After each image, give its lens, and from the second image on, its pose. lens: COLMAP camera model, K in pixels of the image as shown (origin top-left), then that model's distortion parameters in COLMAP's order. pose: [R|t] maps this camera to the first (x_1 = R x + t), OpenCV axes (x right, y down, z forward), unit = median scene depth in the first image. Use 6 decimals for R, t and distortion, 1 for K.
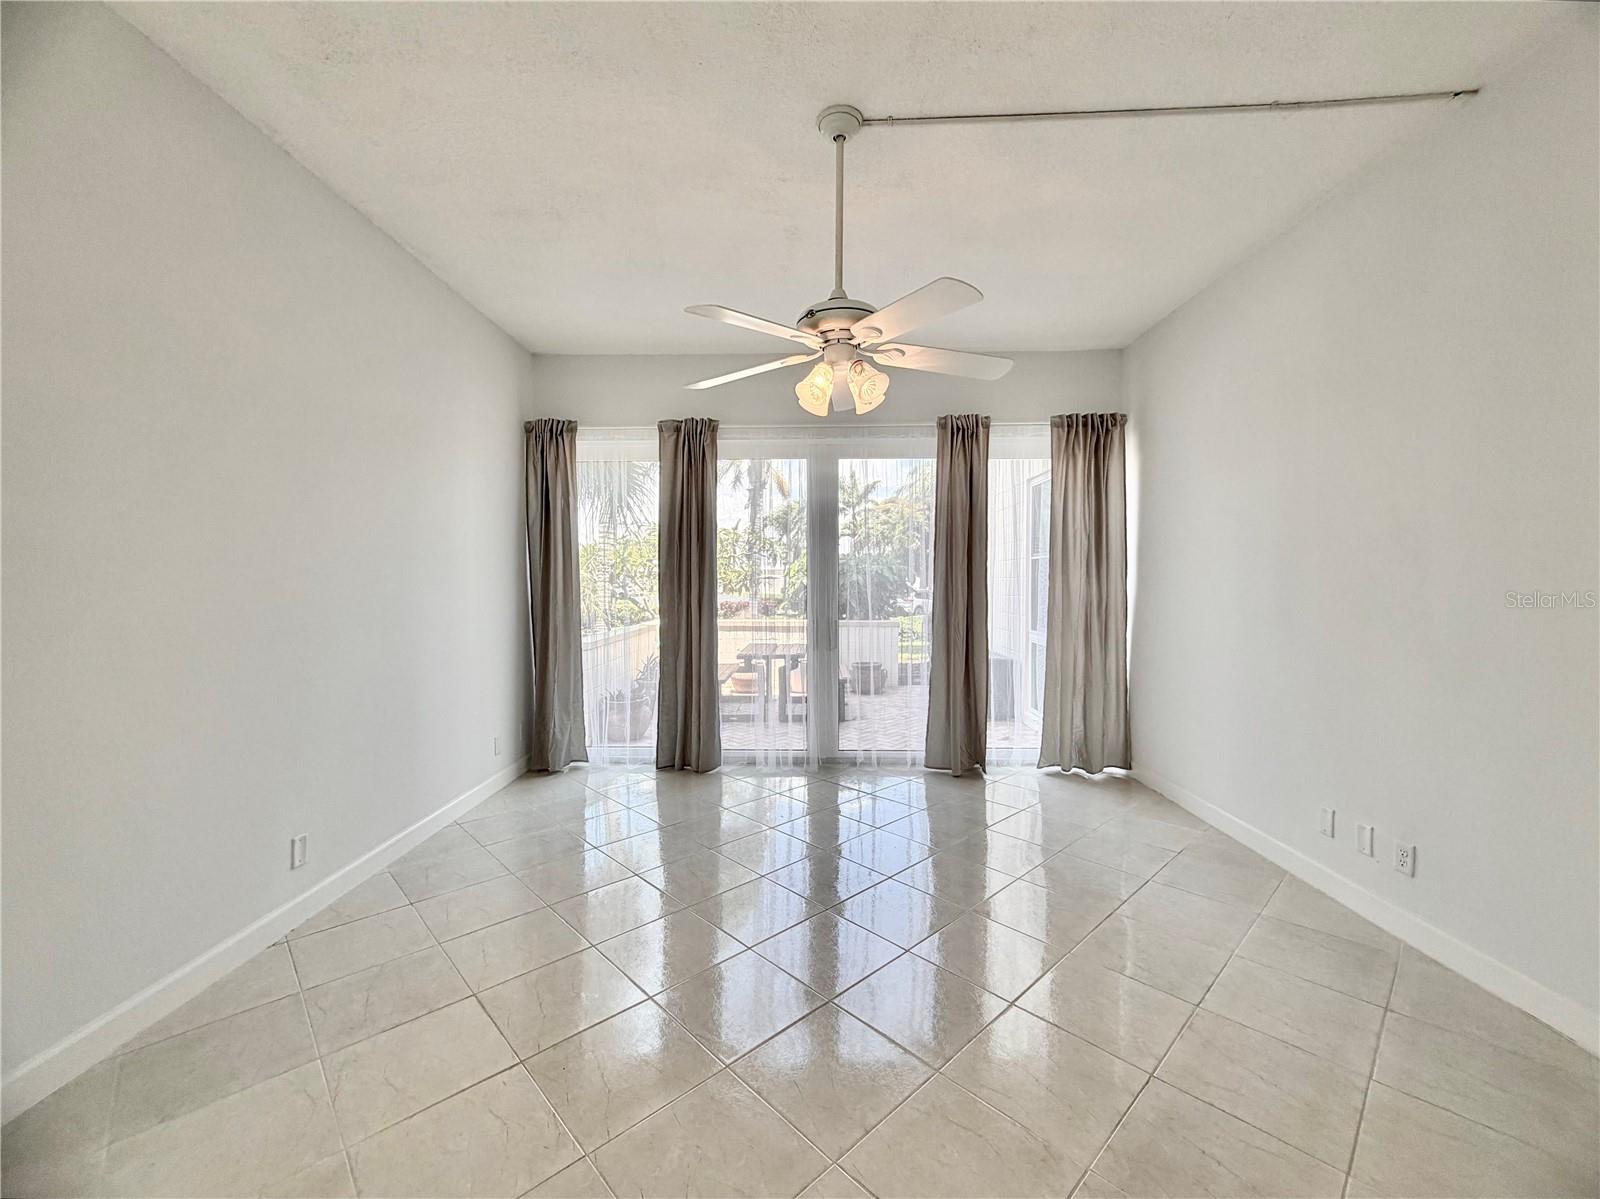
lens RADIAL K [[643.5, 0, 800.0], [0, 643.5, 599.5], [0, 0, 1]] dist [-0.000884, -0.000040]
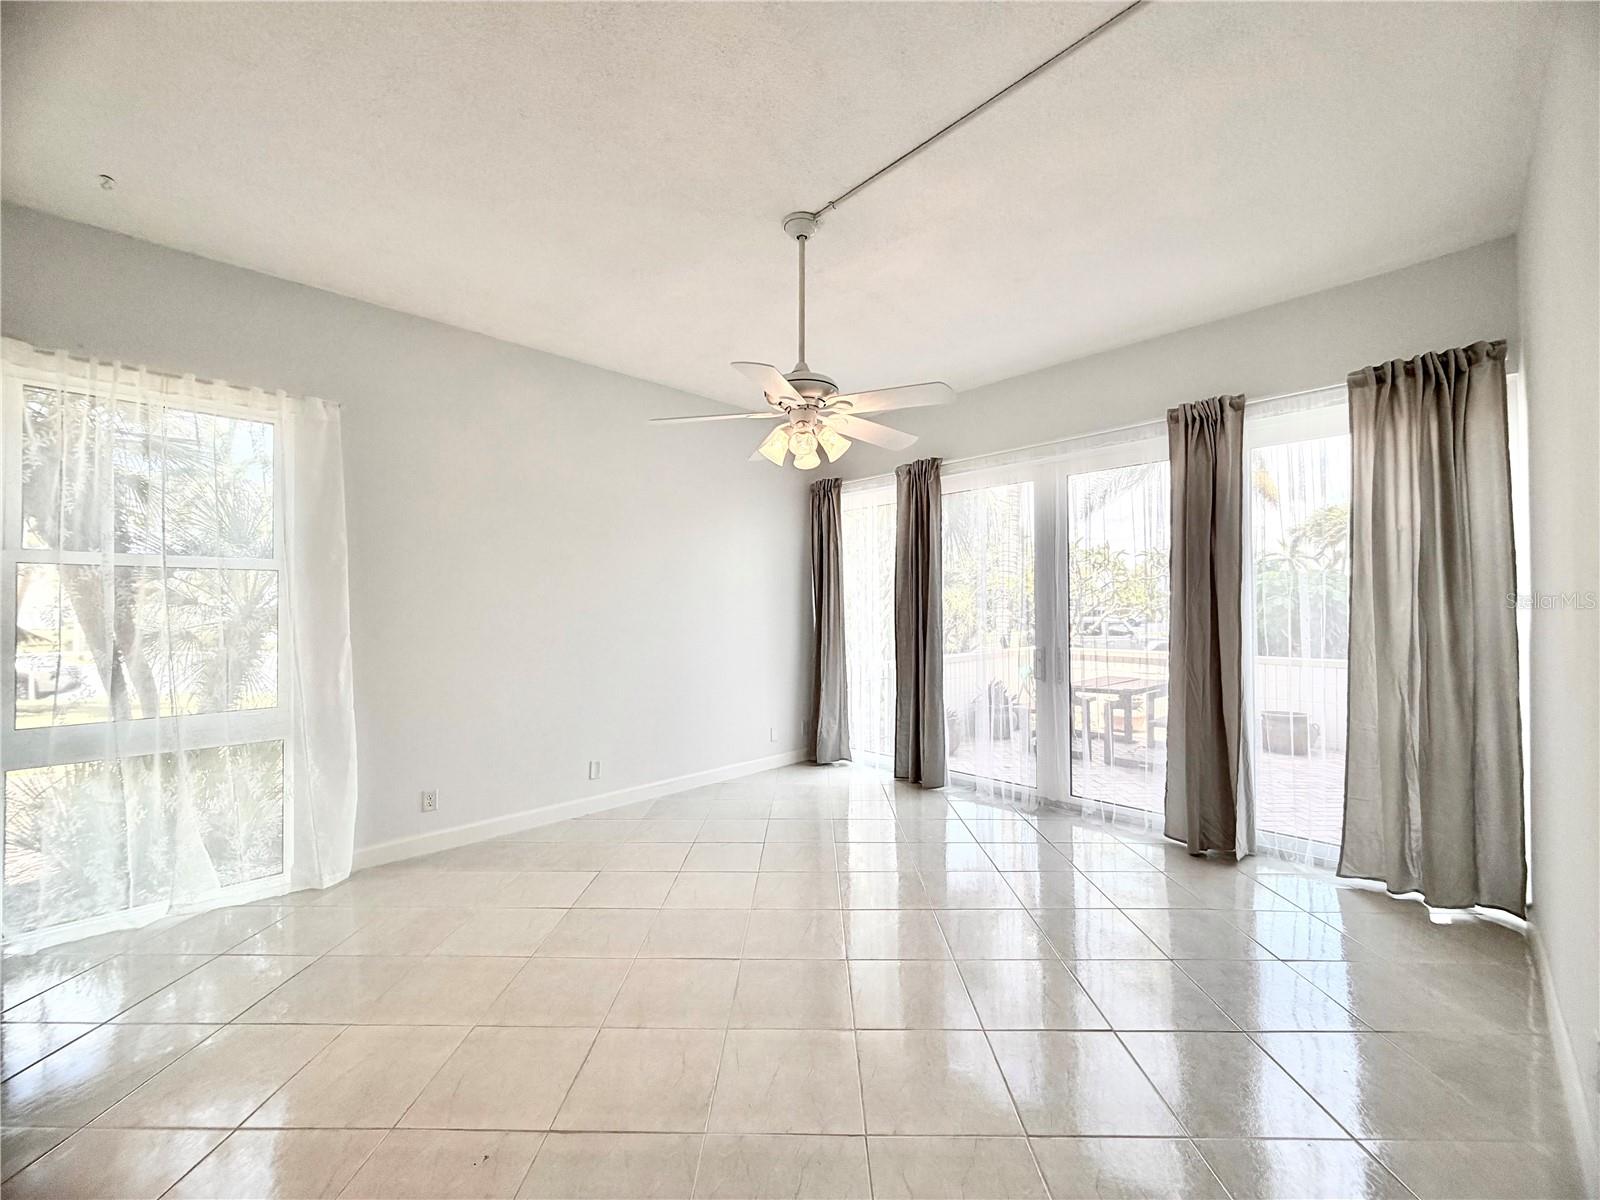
lens RADIAL K [[637.7, 0, 797.8], [0, 637.7, 602.5], [0, 0, 1]] dist [-0.000882, 0.000252]
pose [[0.714201, -0.009649, -0.699874, 0.439862], [-0.014613, 0.999482, -0.028691, -0.005643], [0.699788, 0.030718, 0.713690, 0.088509]]
